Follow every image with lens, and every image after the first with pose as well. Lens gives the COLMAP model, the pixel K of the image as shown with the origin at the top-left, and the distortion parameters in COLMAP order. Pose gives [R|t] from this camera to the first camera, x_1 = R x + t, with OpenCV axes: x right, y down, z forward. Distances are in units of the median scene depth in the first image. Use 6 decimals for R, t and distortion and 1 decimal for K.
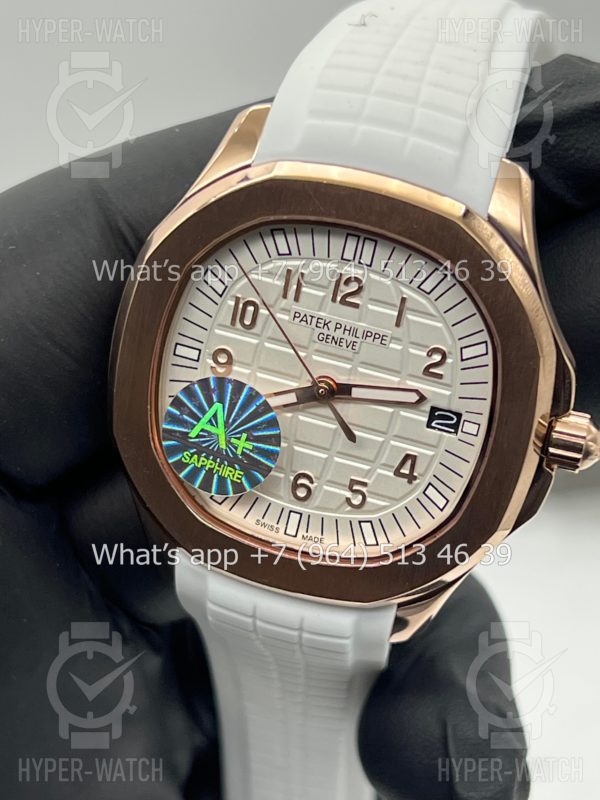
lens RADIAL K [[1966.8, 0, 292.2], [0, 1966.8, 399.3], [0, 0, 1]] dist [0.367791, 0.000000]
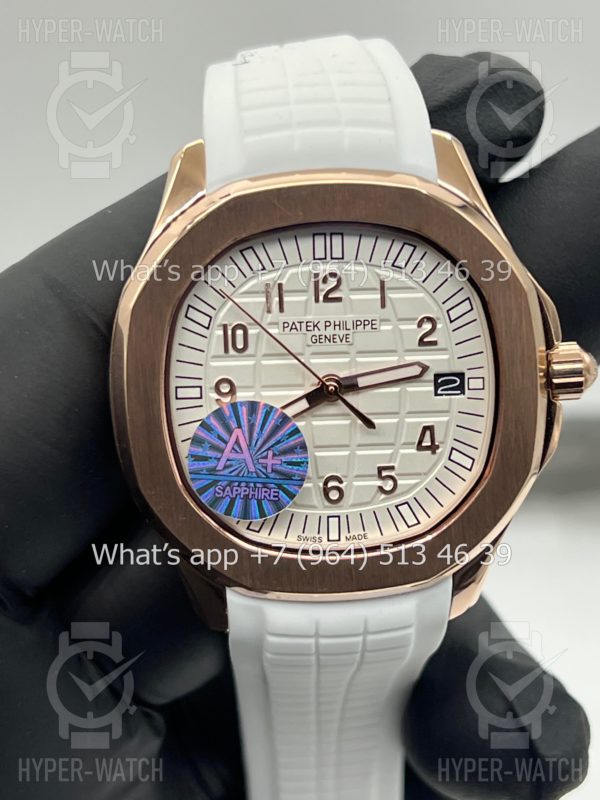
lens RADIAL K [[1966.8, 0, 301.4], [0, 1966.8, 371.3], [0, 0, 1]] dist [0.367791, 0.000000]
pose [[0.938406, -0.268332, 0.217699, -0.218204], [0.293830, 0.951212, -0.094124, 0.078471], [-0.181821, 0.152293, 0.971467, 0.007519]]
